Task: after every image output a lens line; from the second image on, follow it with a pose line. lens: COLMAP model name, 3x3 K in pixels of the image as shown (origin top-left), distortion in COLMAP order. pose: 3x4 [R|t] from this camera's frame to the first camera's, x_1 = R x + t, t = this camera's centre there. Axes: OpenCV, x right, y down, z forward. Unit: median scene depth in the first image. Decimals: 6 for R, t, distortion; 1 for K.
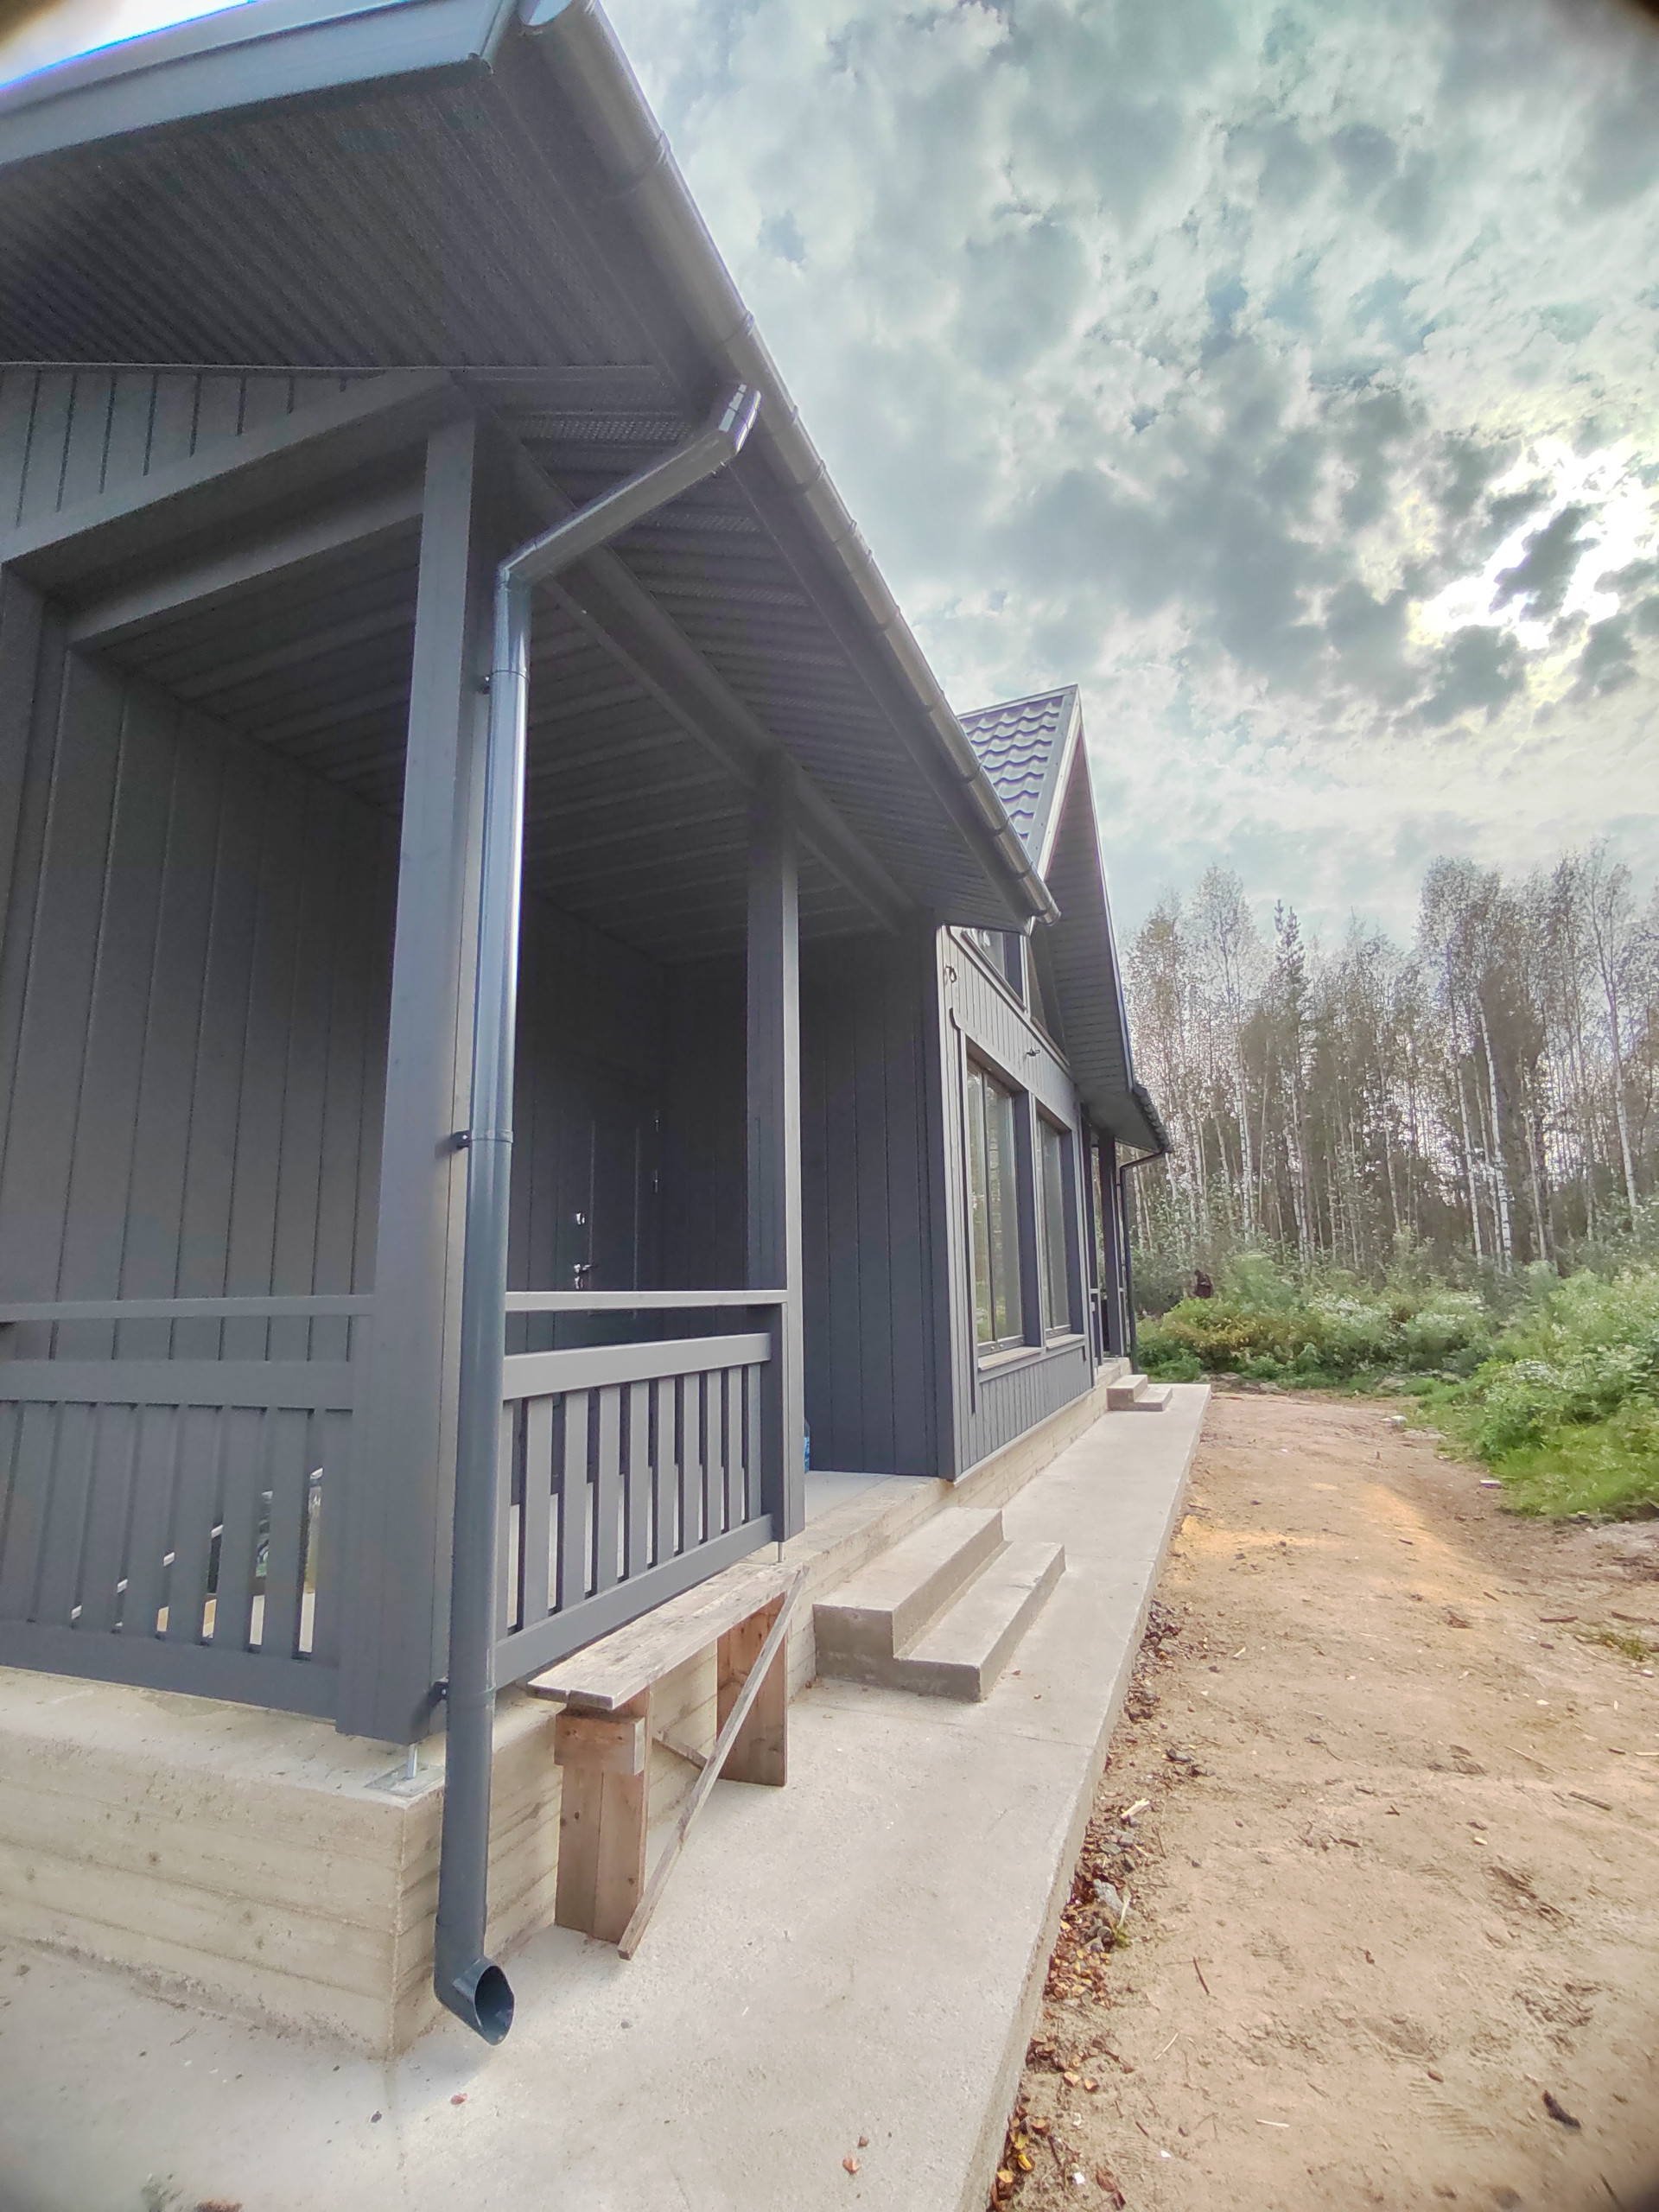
lens RADIAL K [[1024.2, 0, 824.2], [0, 1024.2, 1110.3], [0, 0, 1]] dist [-0.018676, 0.013148]
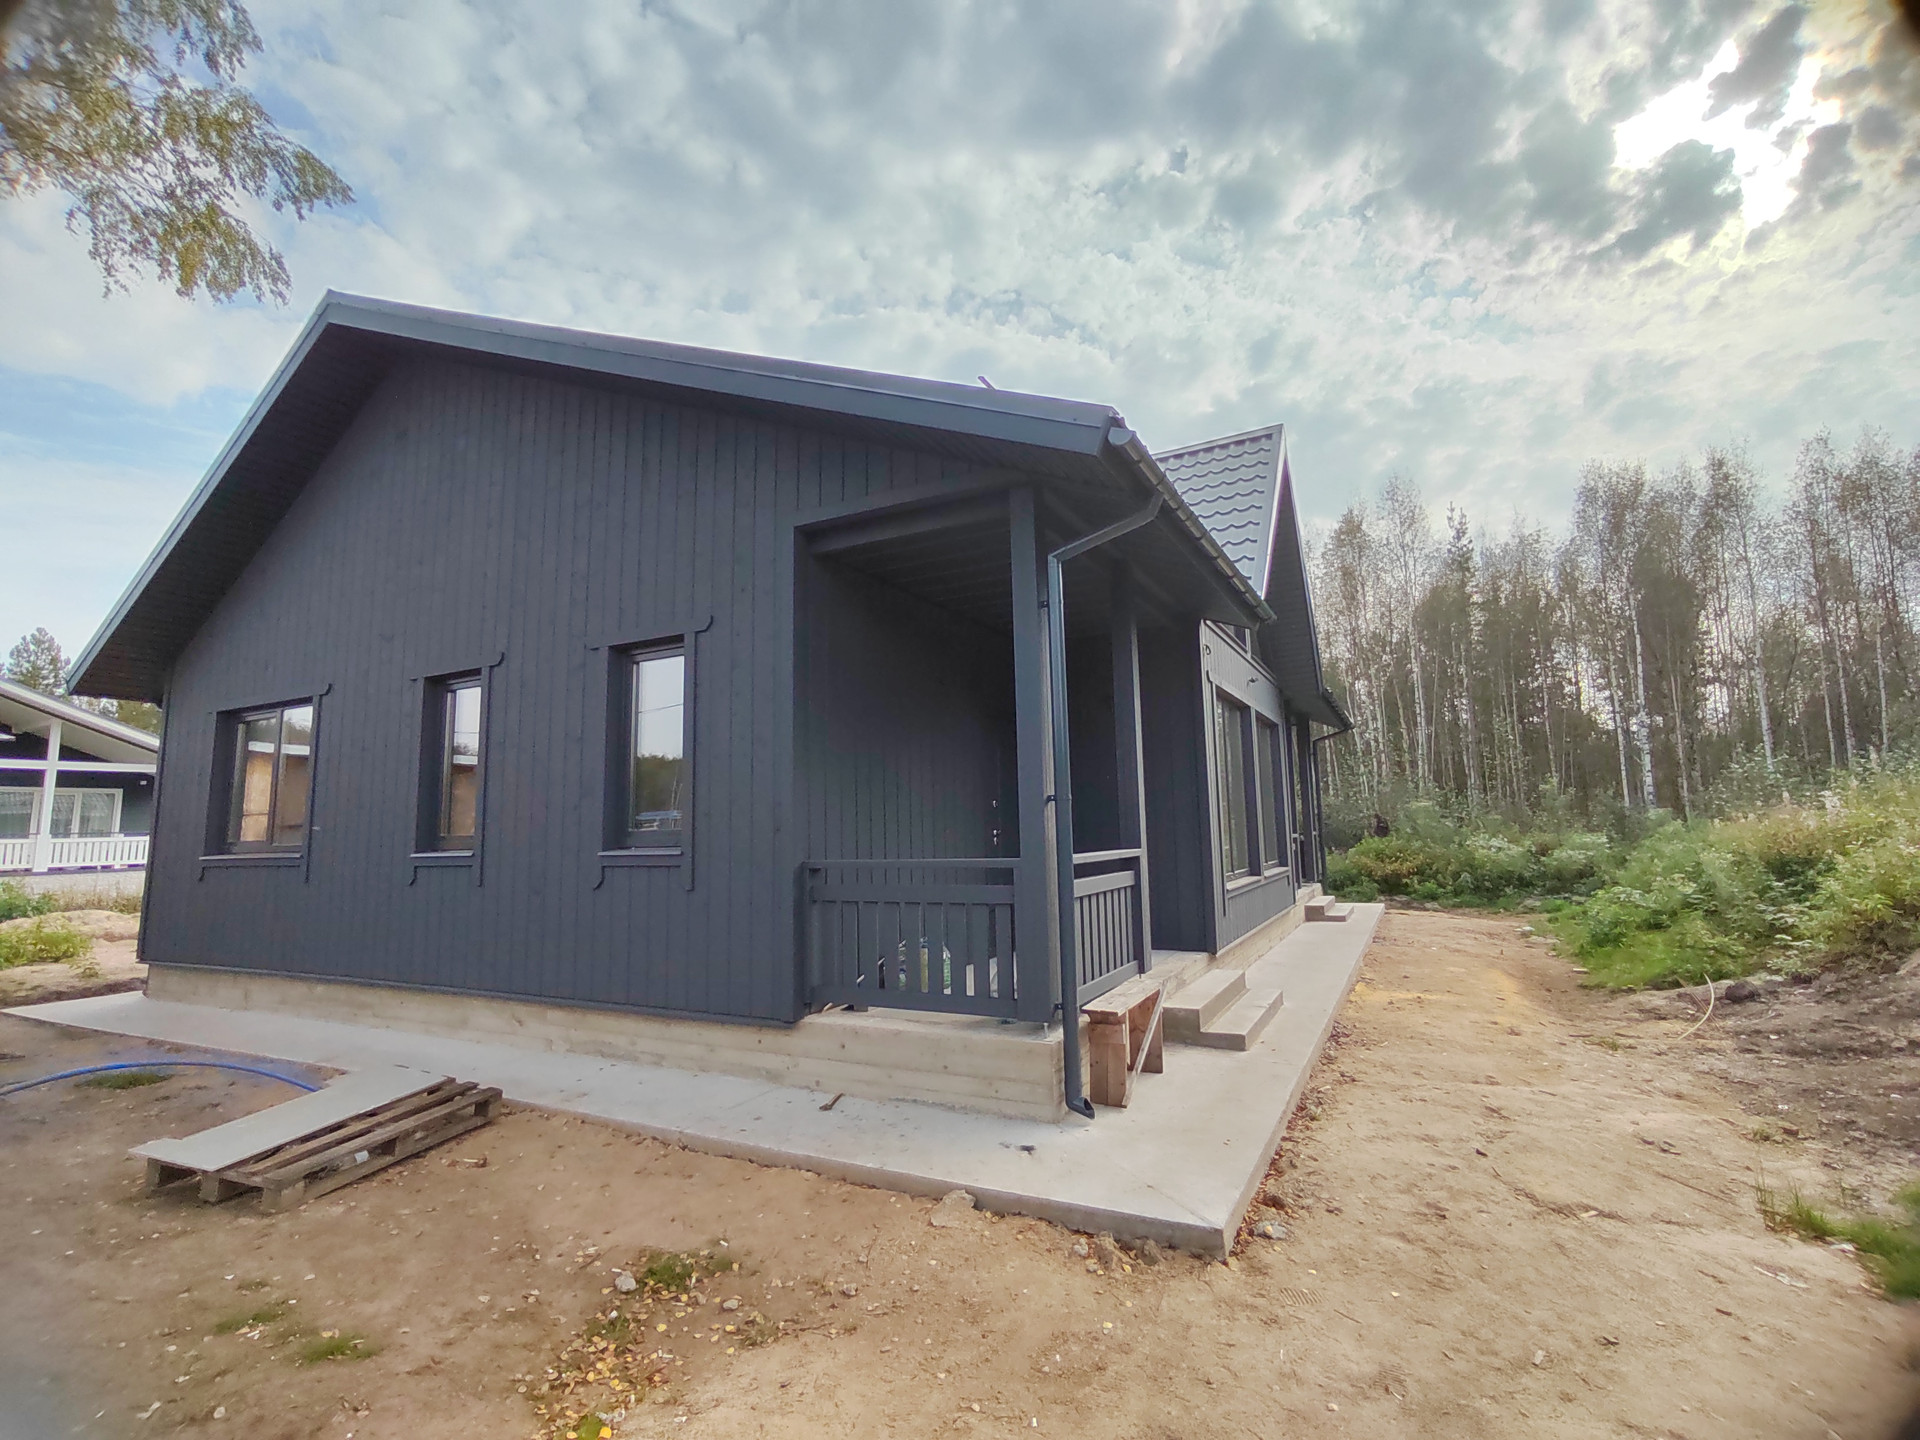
lens RADIAL K [[889.0, 0, 964.8], [0, 889.0, 707.1], [0, 0, 1]] dist [-0.018676, 0.013148]
pose [[0.995587, -0.016274, -0.092419, -0.093488], [0.020124, 0.998962, 0.040874, -0.076766], [0.091658, -0.042553, 0.994881, -0.317582]]
